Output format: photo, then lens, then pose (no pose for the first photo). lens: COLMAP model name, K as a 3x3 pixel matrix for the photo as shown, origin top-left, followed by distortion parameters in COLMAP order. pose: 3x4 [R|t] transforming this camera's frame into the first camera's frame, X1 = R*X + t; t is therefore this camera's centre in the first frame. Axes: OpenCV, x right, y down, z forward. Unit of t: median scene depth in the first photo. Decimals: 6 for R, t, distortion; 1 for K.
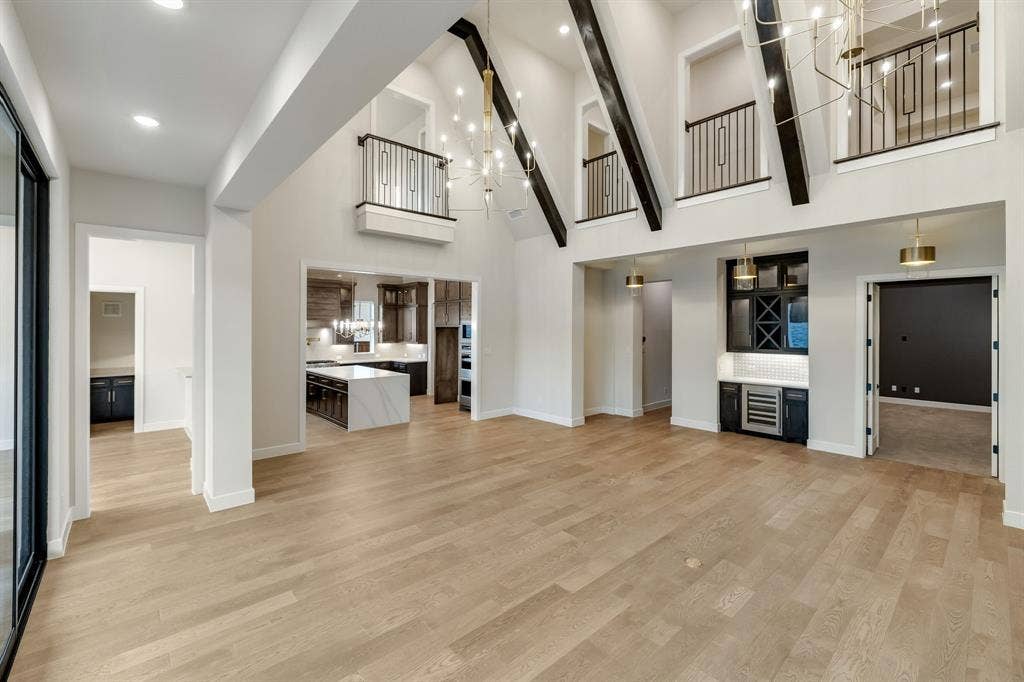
lens RADIAL K [[433.3, 0, 513.2], [0, 433.3, 324.0], [0, 0, 1]] dist [0.000536, 0.000016]
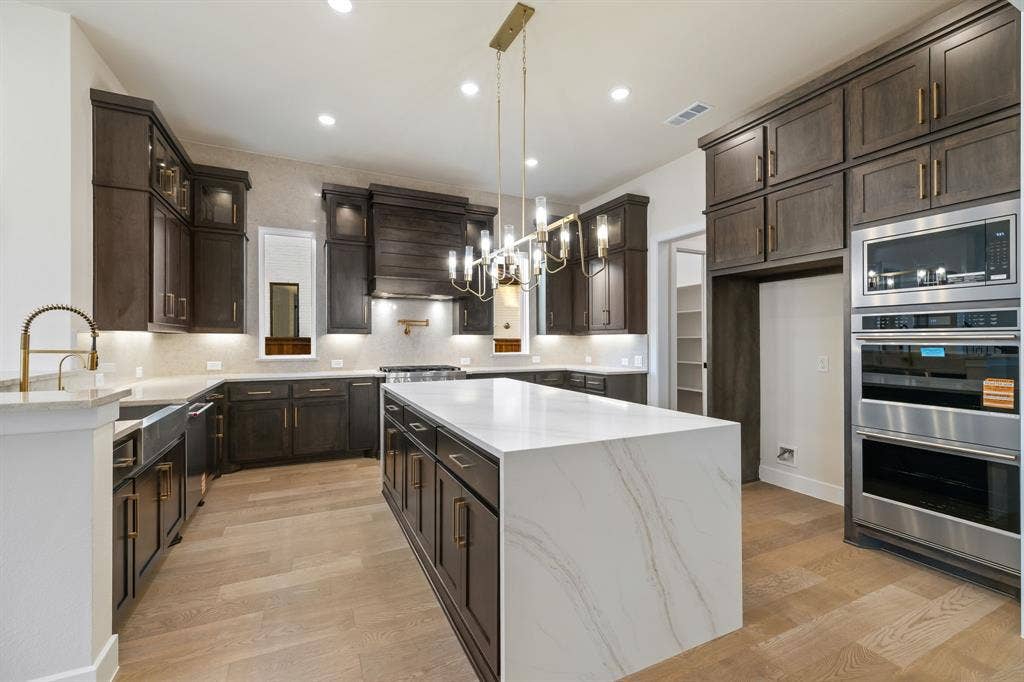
lens RADIAL K [[442.3, 0, 512.0], [0, 442.3, 341.0], [0, 0, 1]] dist [0.001847, 0.000155]
pose [[0.960289, -0.001754, -0.279001, -0.269701], [0.004966, 0.999929, 0.010807, 0.063007], [0.278962, -0.011764, 0.960230, 0.682504]]
